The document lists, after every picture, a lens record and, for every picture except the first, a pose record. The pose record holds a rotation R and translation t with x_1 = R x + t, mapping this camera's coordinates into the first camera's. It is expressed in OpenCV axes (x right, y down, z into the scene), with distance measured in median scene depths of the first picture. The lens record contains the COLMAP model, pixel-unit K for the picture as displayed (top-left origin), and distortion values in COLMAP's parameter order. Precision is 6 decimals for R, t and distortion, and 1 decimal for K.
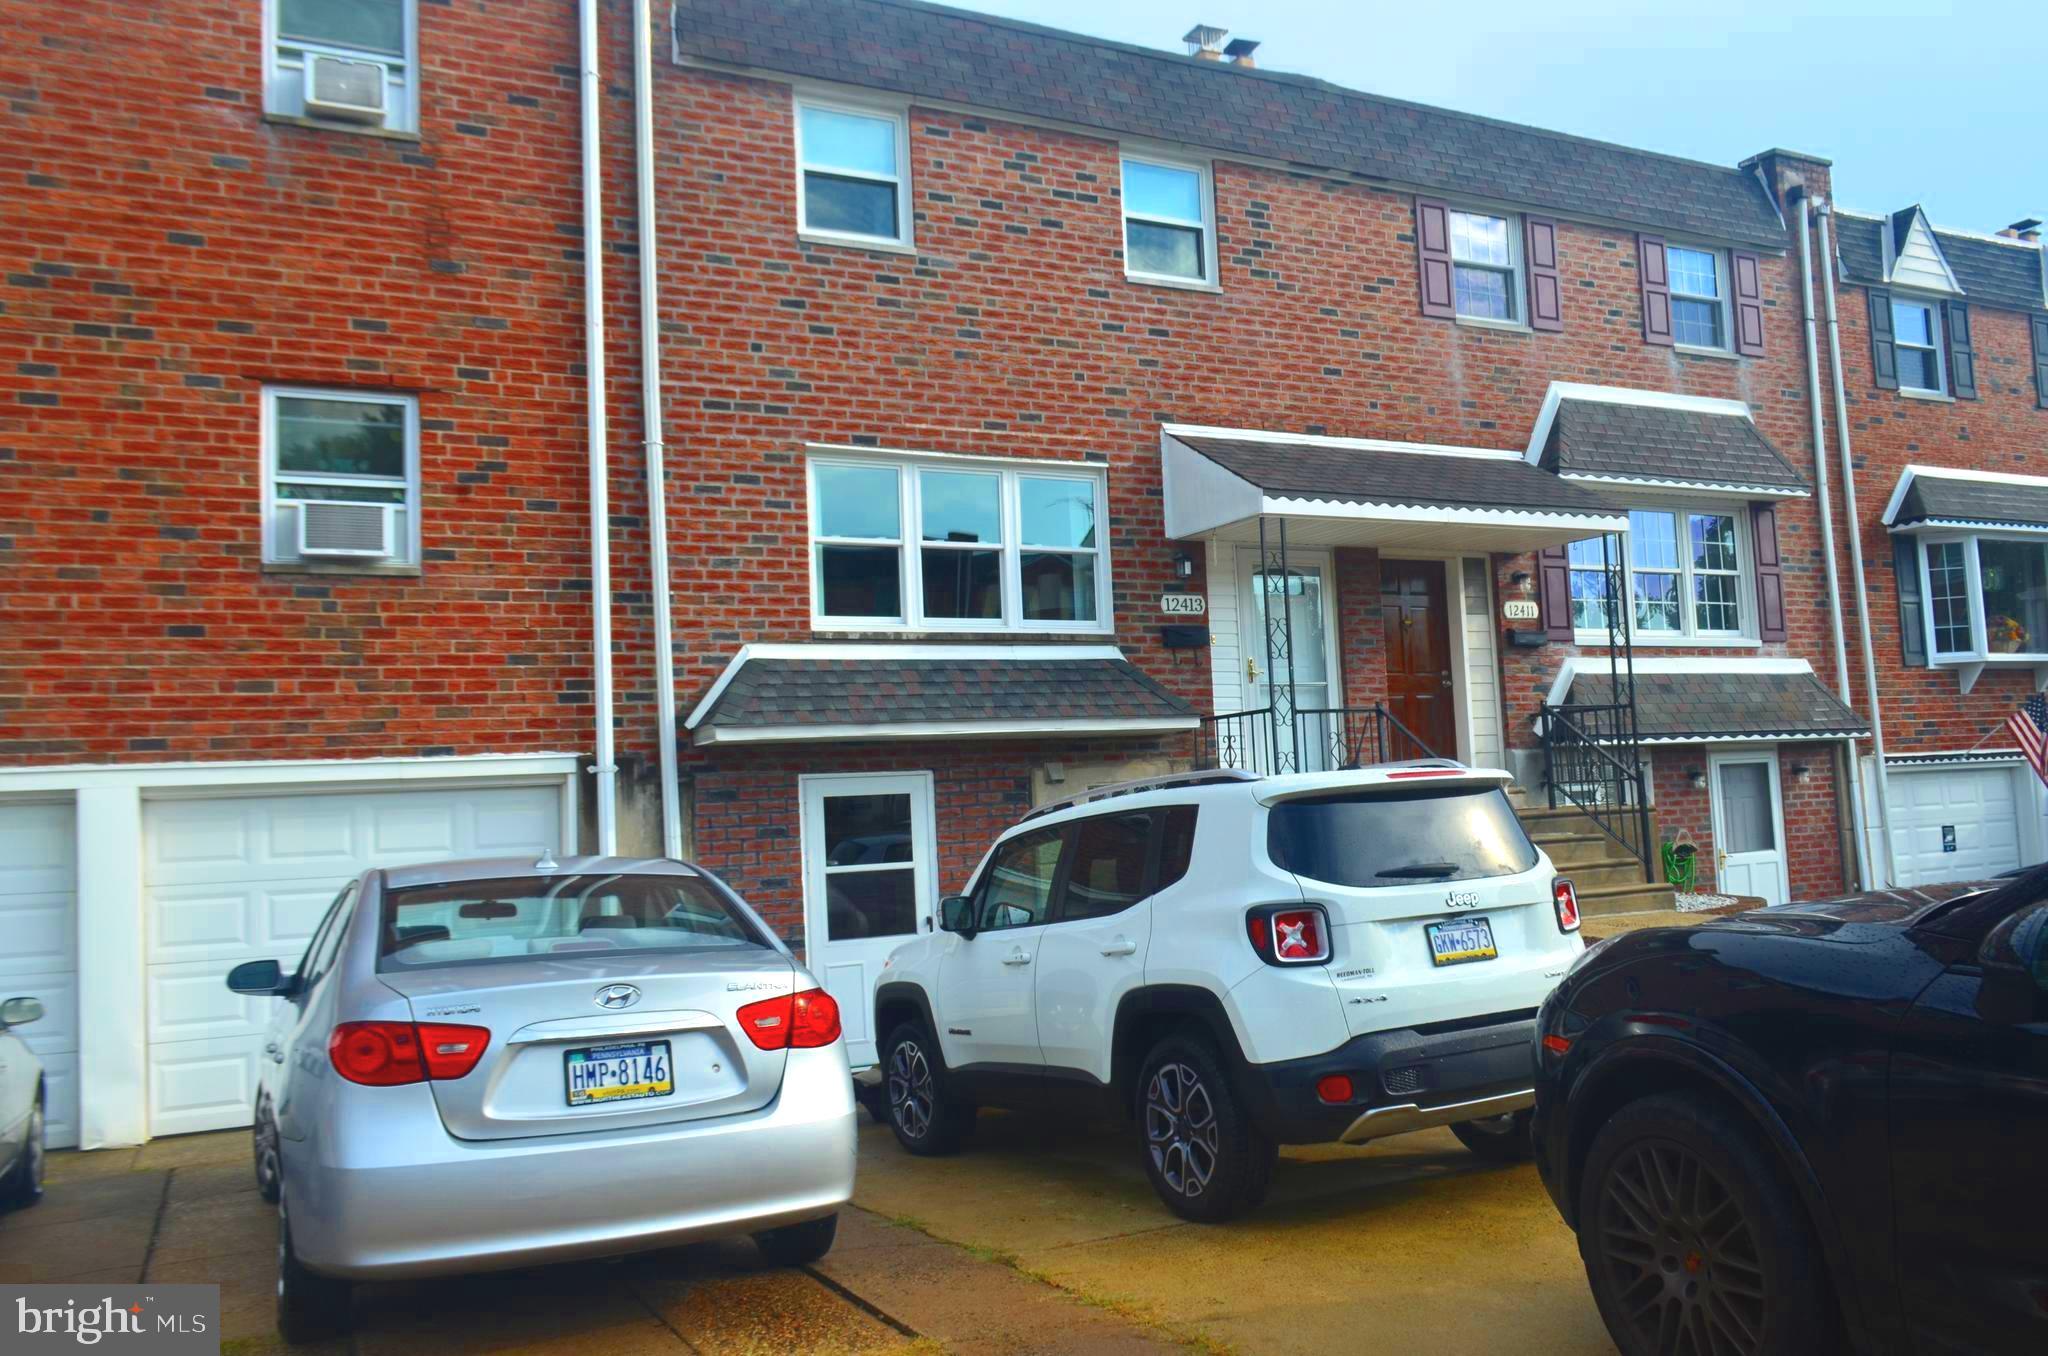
lens RADIAL K [[1608.8, 0, 1024.9], [0, 1608.8, 684.0], [0, 0, 1]] dist [-0.015742, 0.010369]
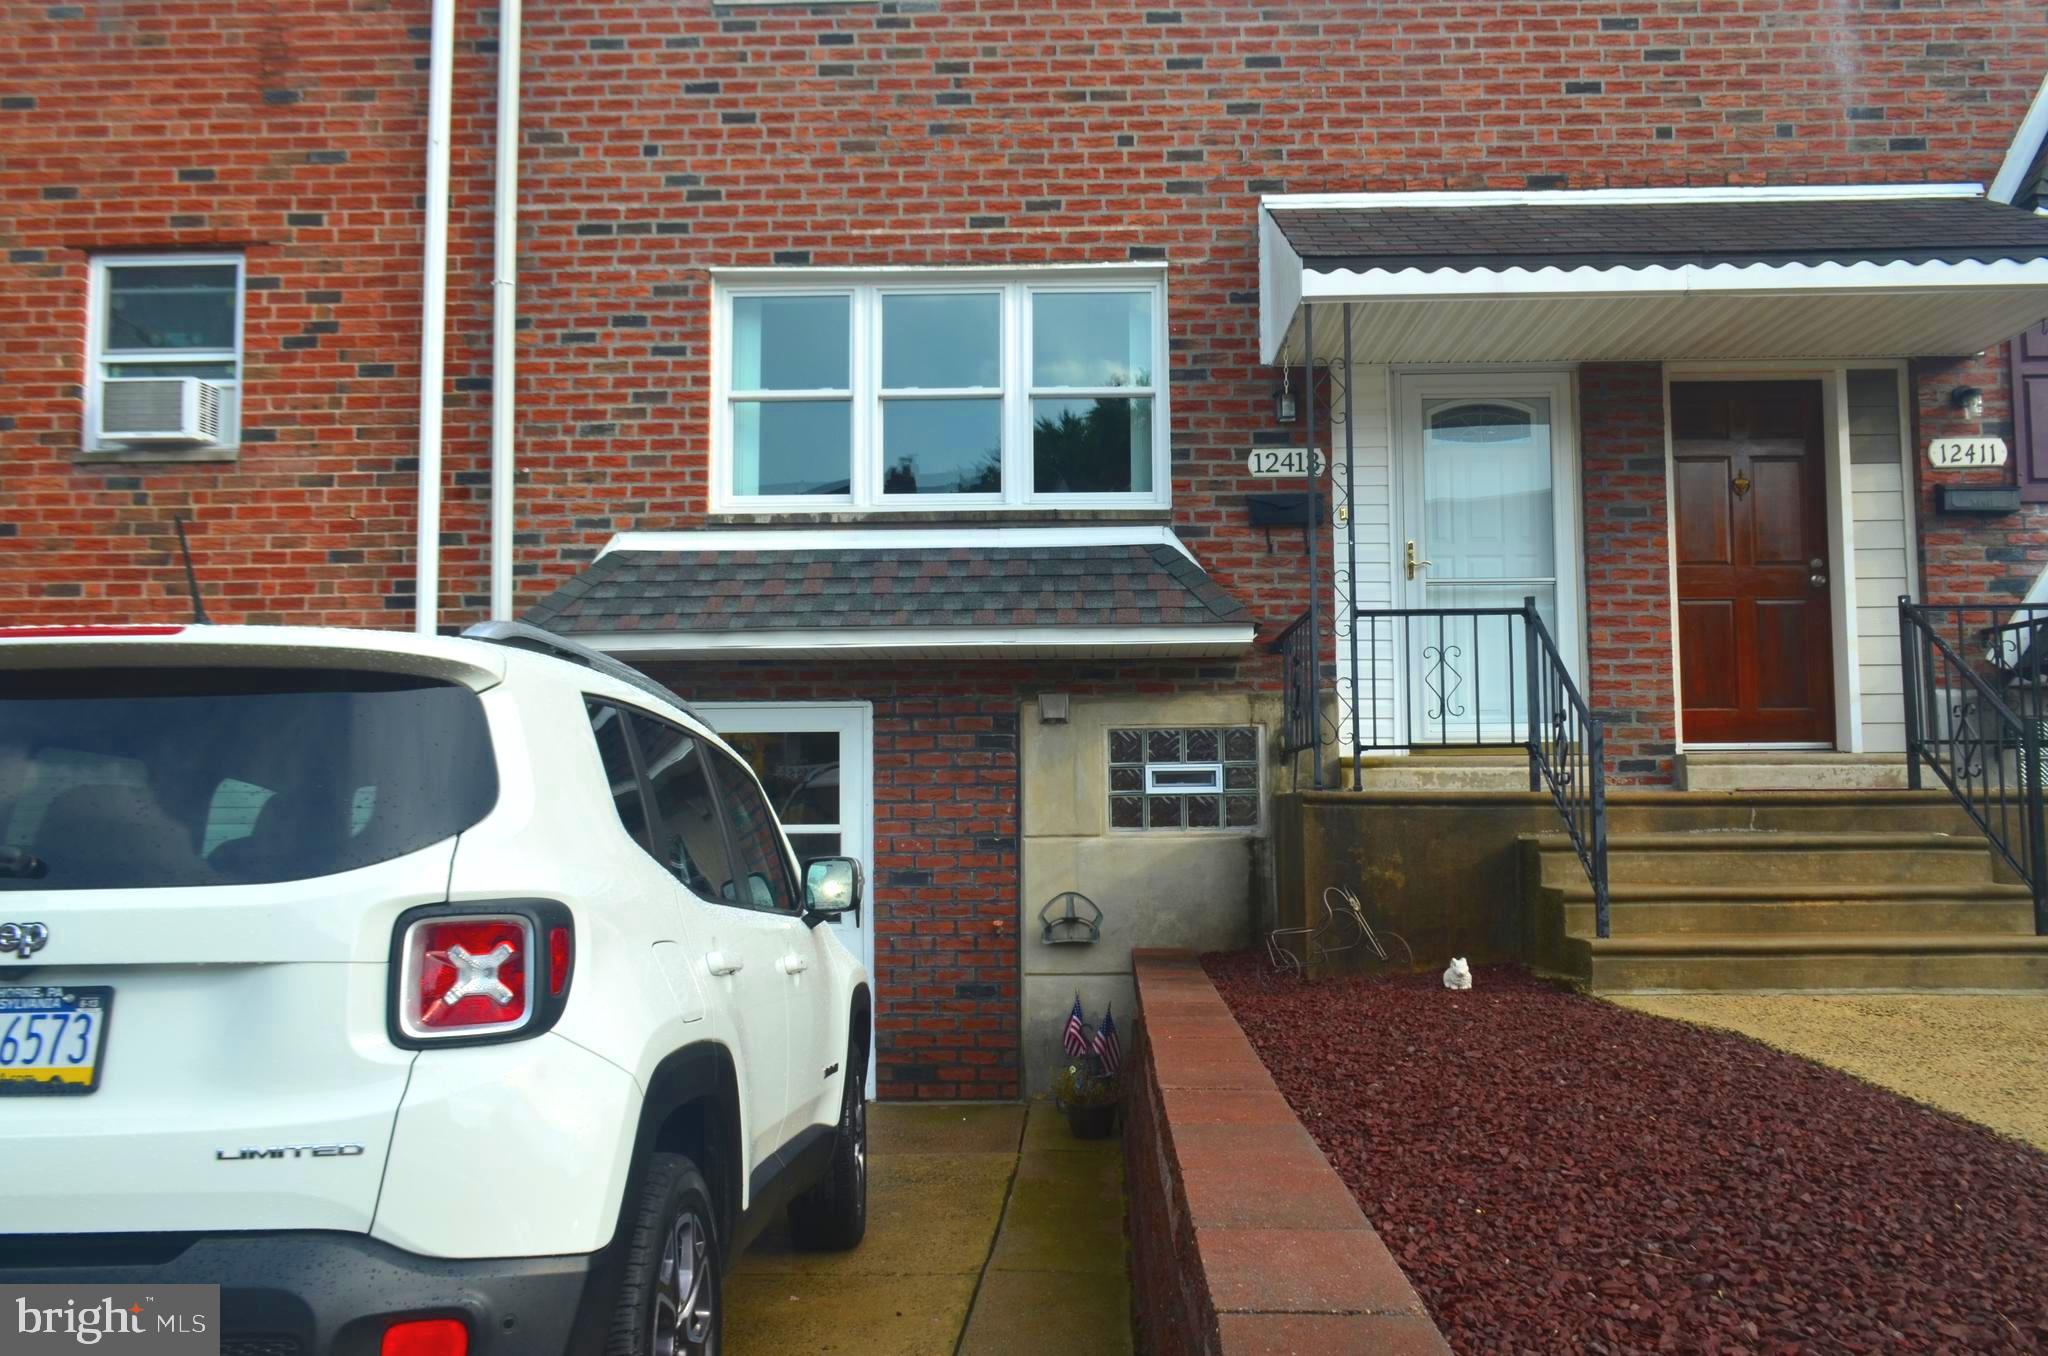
lens RADIAL K [[1608.8, 0, 1024.9], [0, 1608.8, 684.0], [0, 0, 1]] dist [-0.015742, 0.010369]
pose [[0.876837, 0.006596, -0.480743, 0.365084], [0.002814, 0.999818, 0.018850, 0.033385], [0.480780, -0.017881, 0.876659, 0.405529]]
